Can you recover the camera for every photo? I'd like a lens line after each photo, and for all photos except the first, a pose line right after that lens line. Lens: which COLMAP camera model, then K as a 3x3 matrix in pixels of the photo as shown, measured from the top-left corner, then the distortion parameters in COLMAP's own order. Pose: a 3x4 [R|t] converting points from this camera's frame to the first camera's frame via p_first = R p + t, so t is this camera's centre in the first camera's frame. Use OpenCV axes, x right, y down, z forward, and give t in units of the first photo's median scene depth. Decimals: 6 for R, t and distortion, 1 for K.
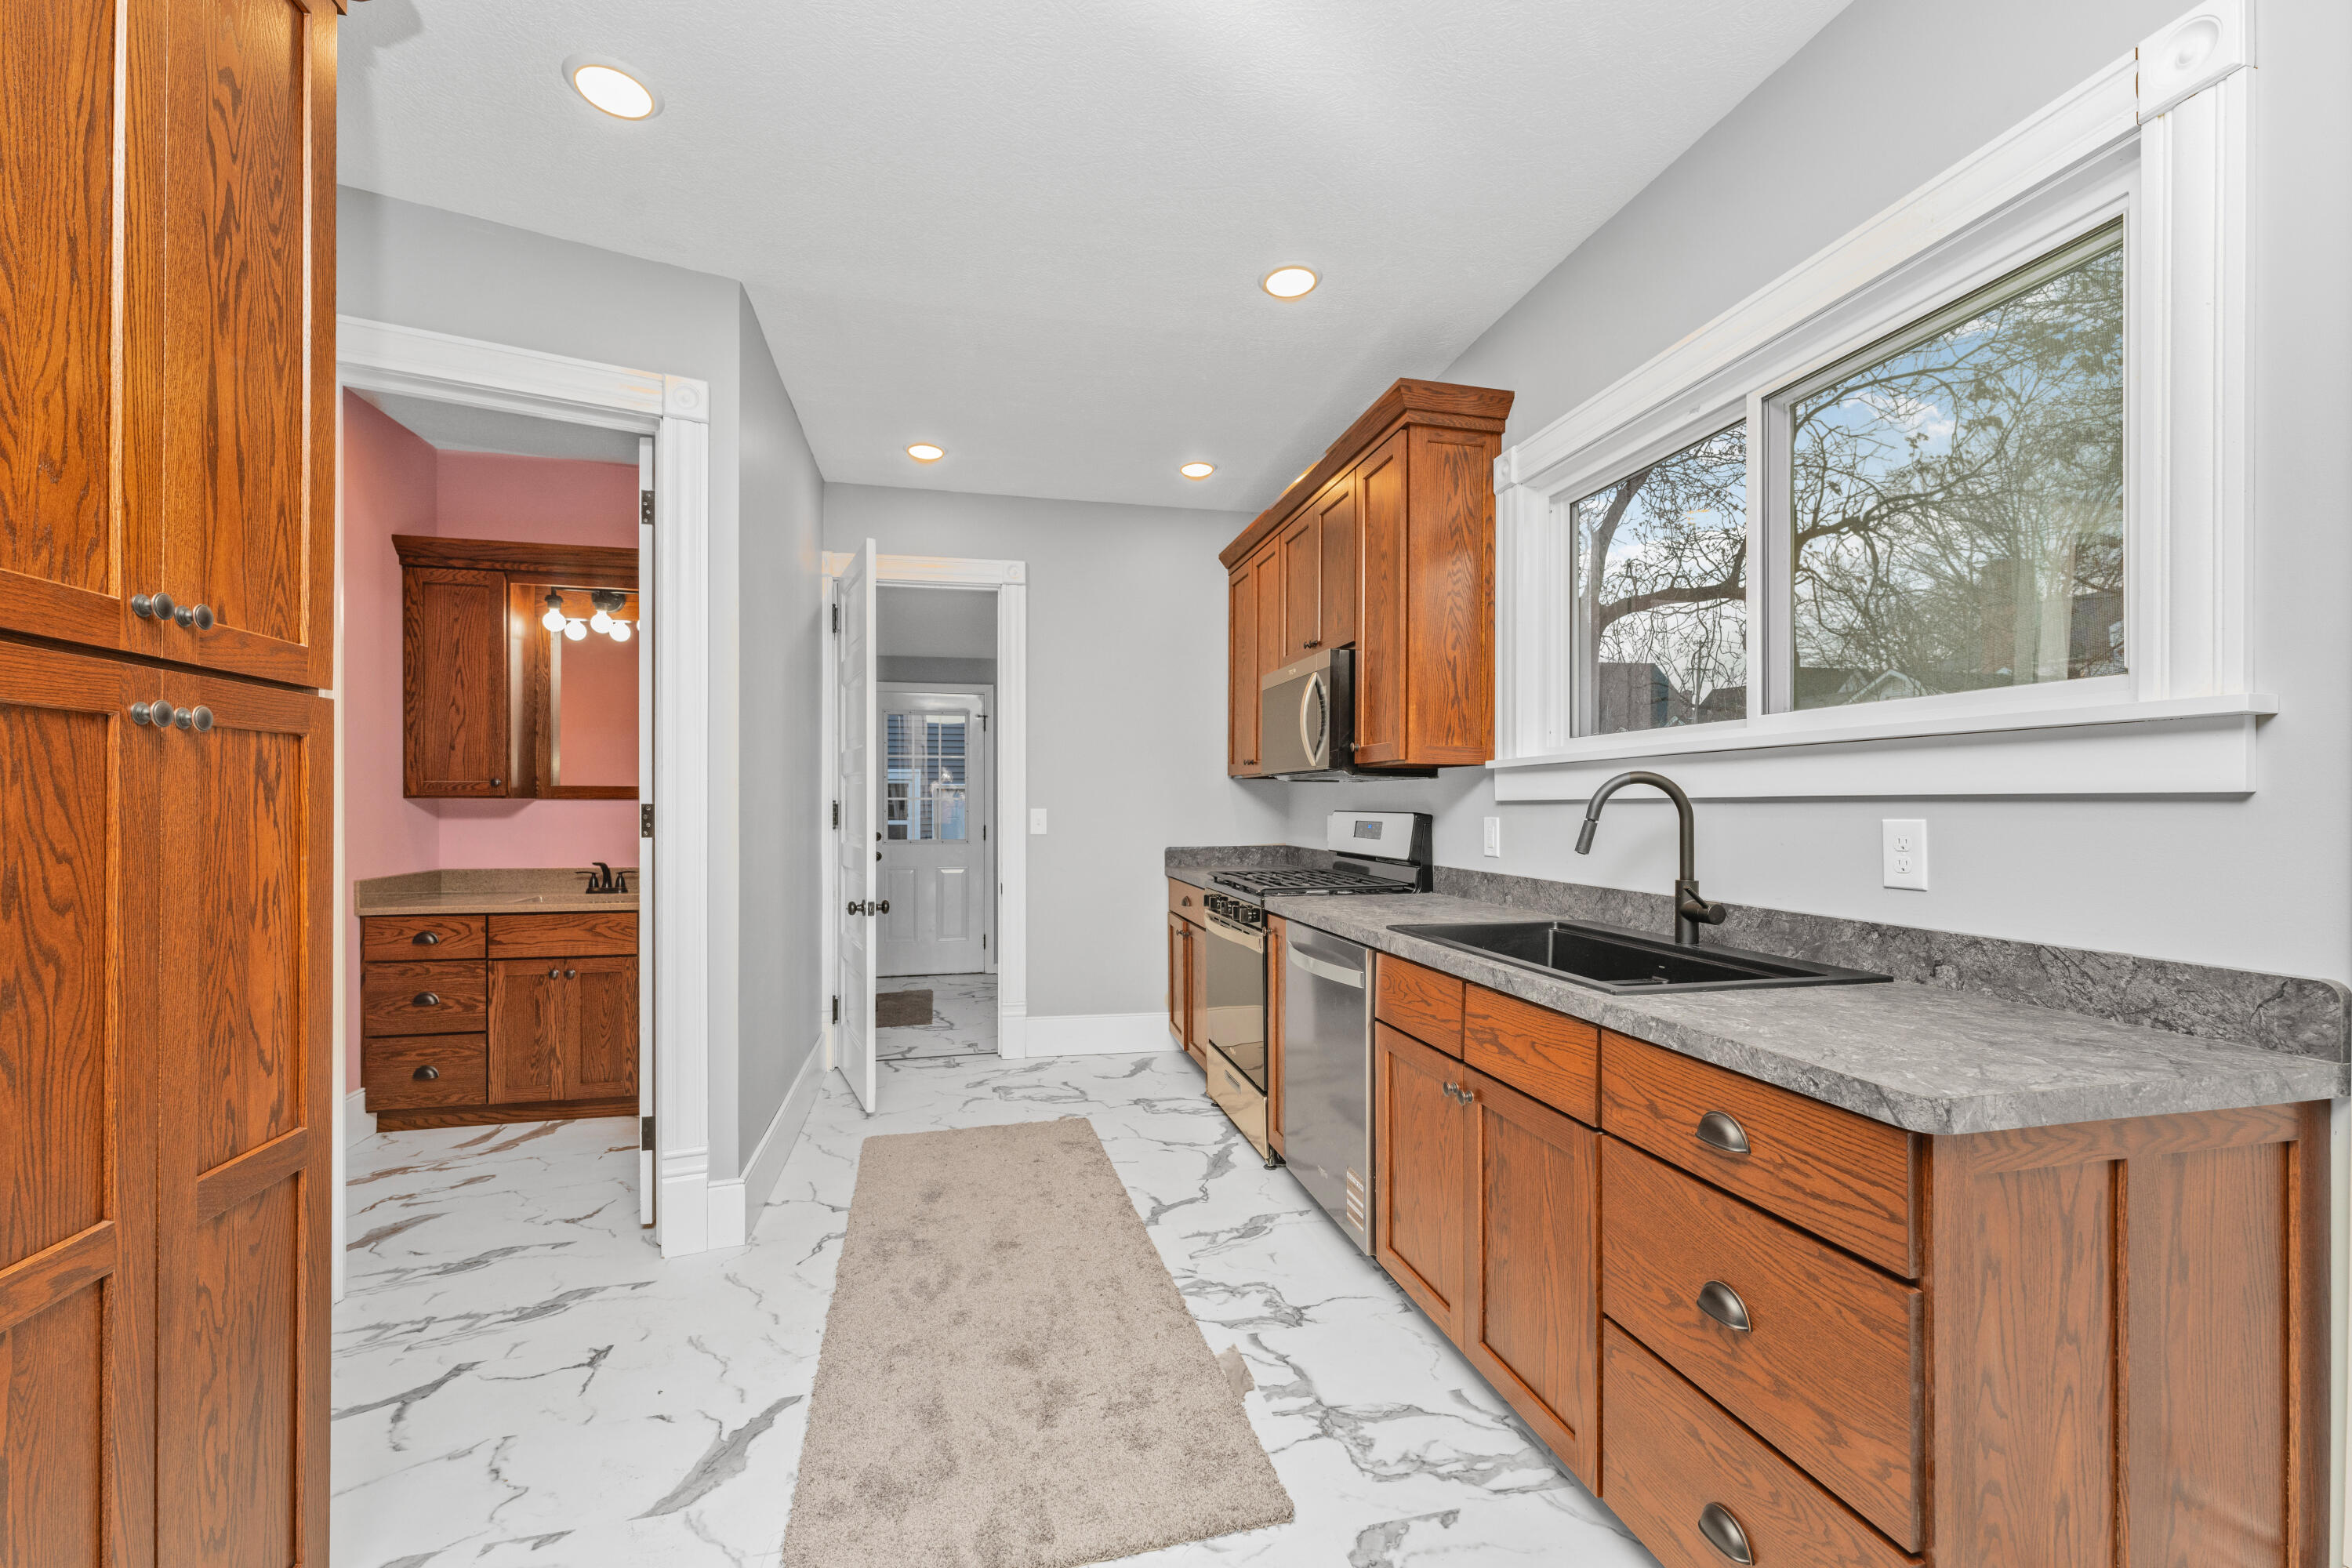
lens RADIAL K [[950.2, 0, 1178.0], [0, 950.2, 796.7], [0, 0, 1]] dist [0.002906, 0.000181]
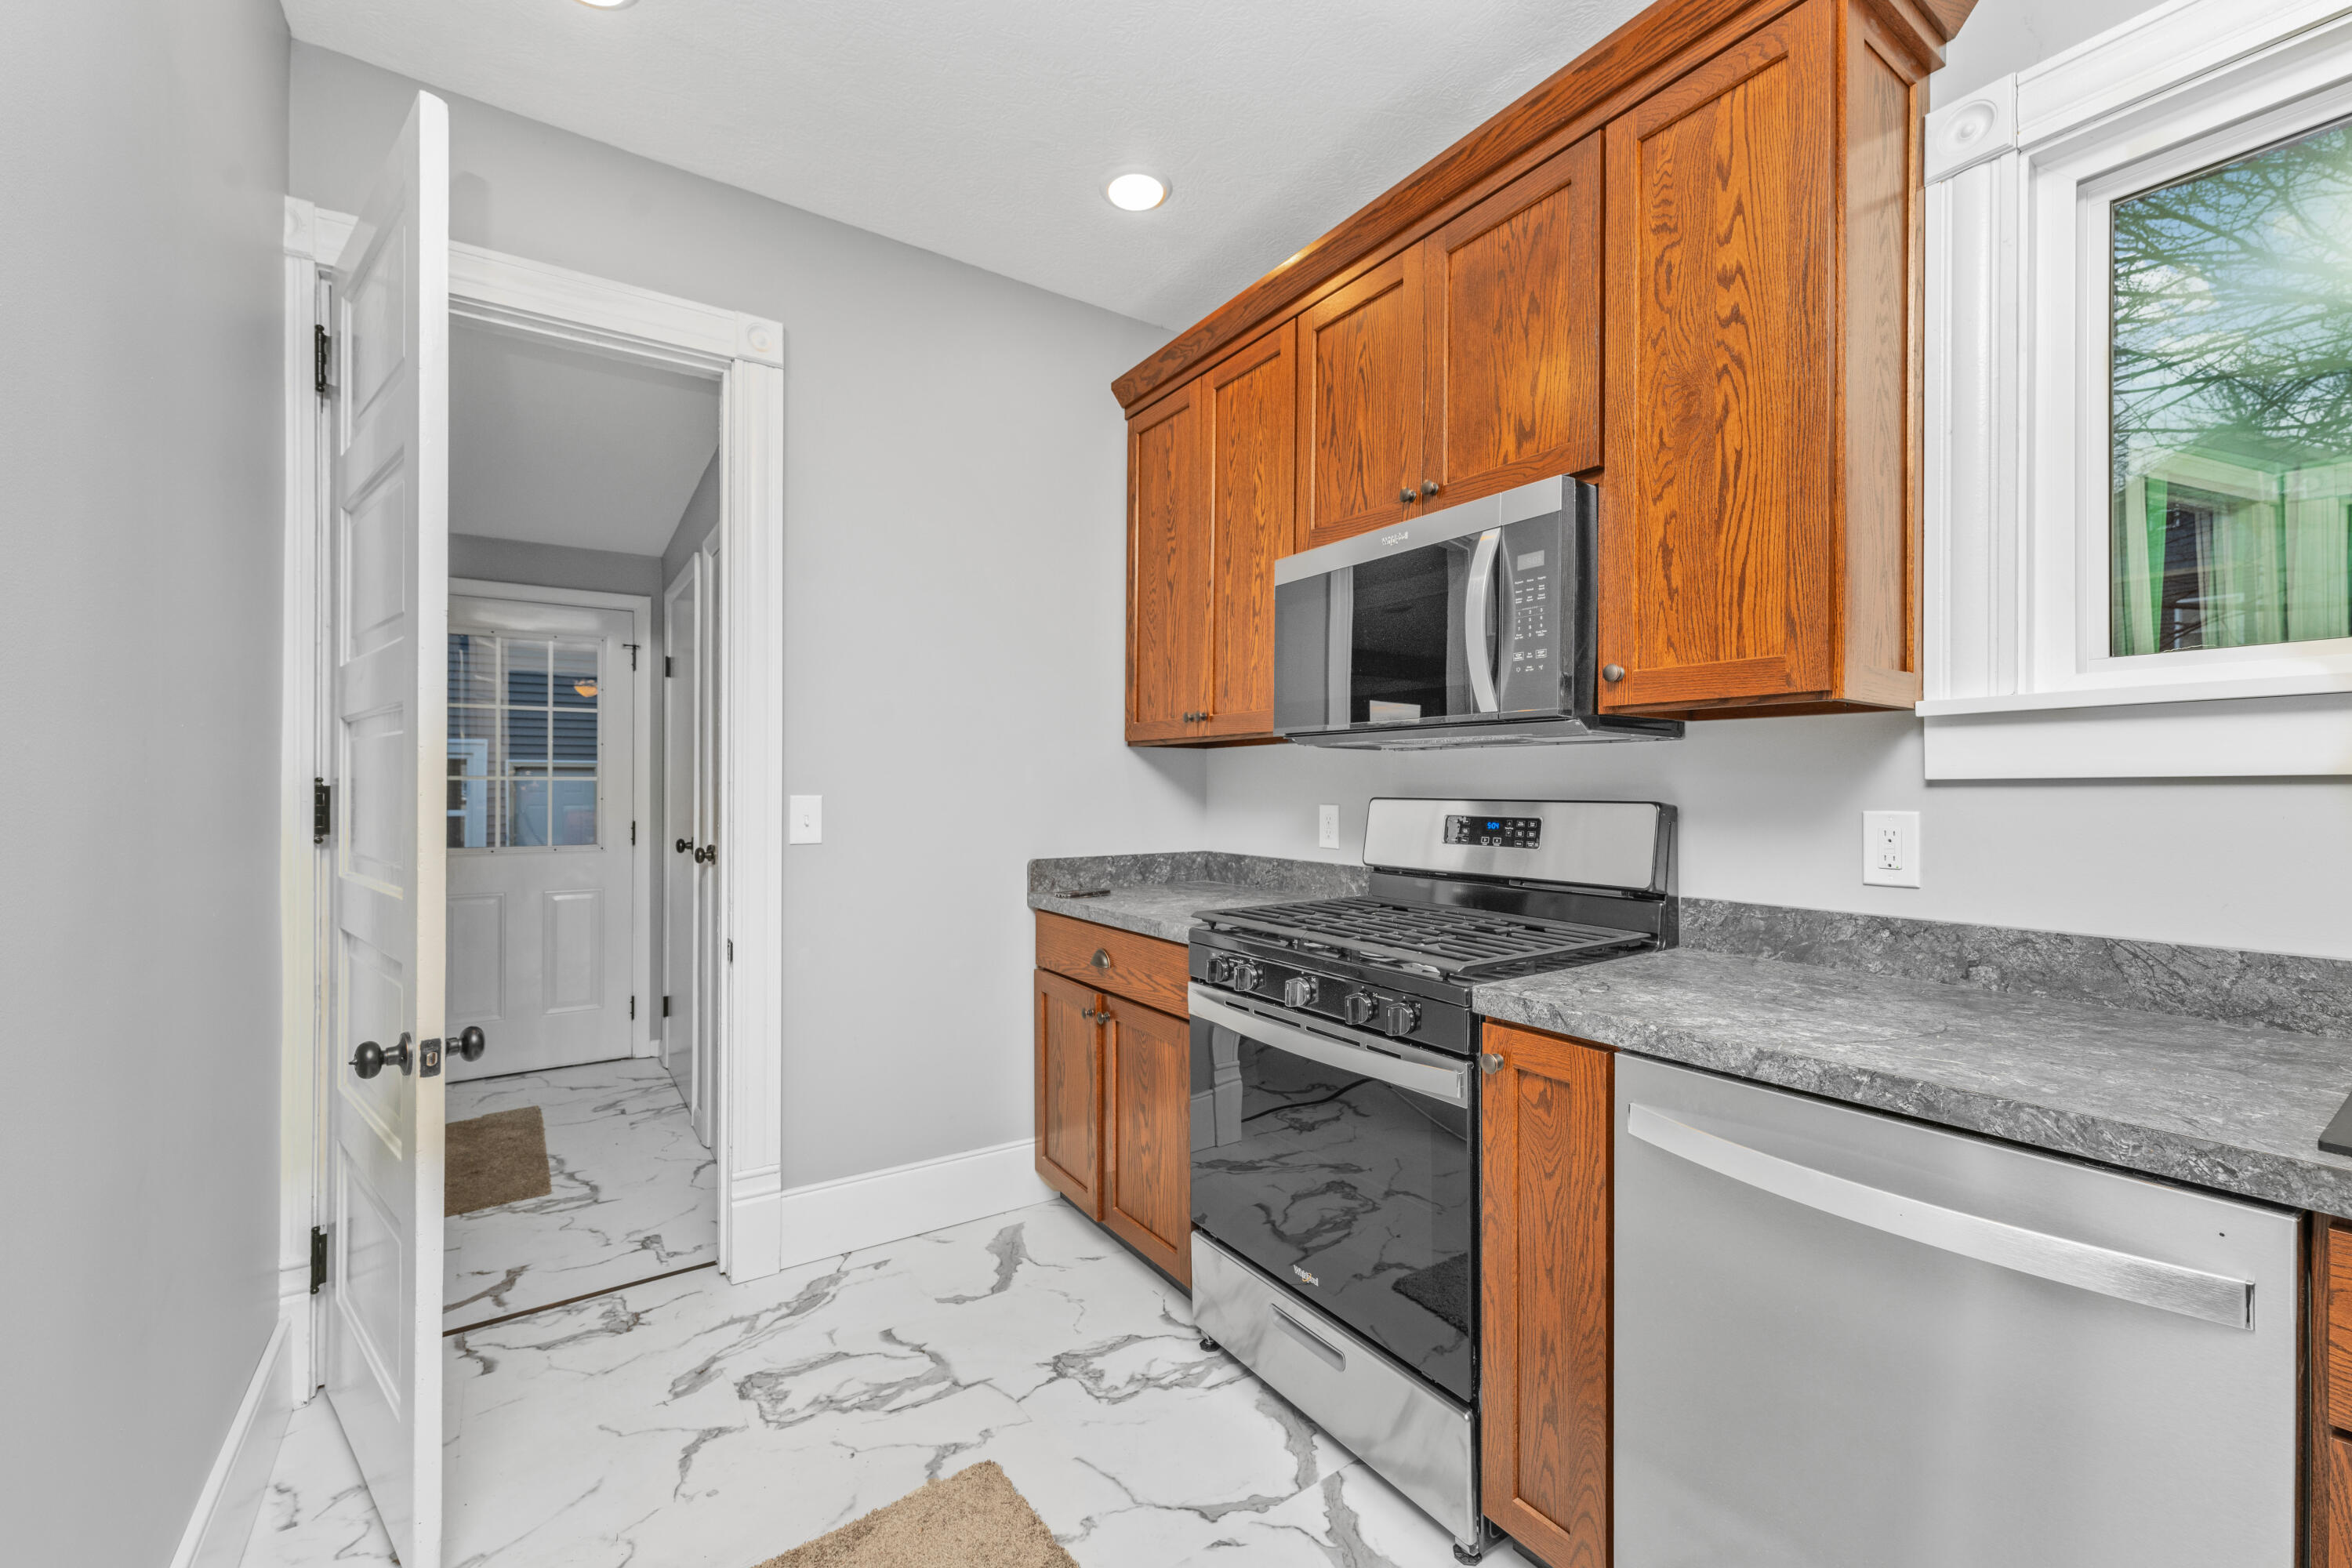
lens RADIAL K [[950.2, 0, 1179.5], [0, 950.2, 784.3], [0, 0, 1]] dist [0.002906, 0.000181]
pose [[0.931020, 0.003399, 0.364952, -0.161468], [-0.003366, 0.999994, -0.000726, 0.006509], [-0.364952, -0.000553, 0.931026, 0.472083]]
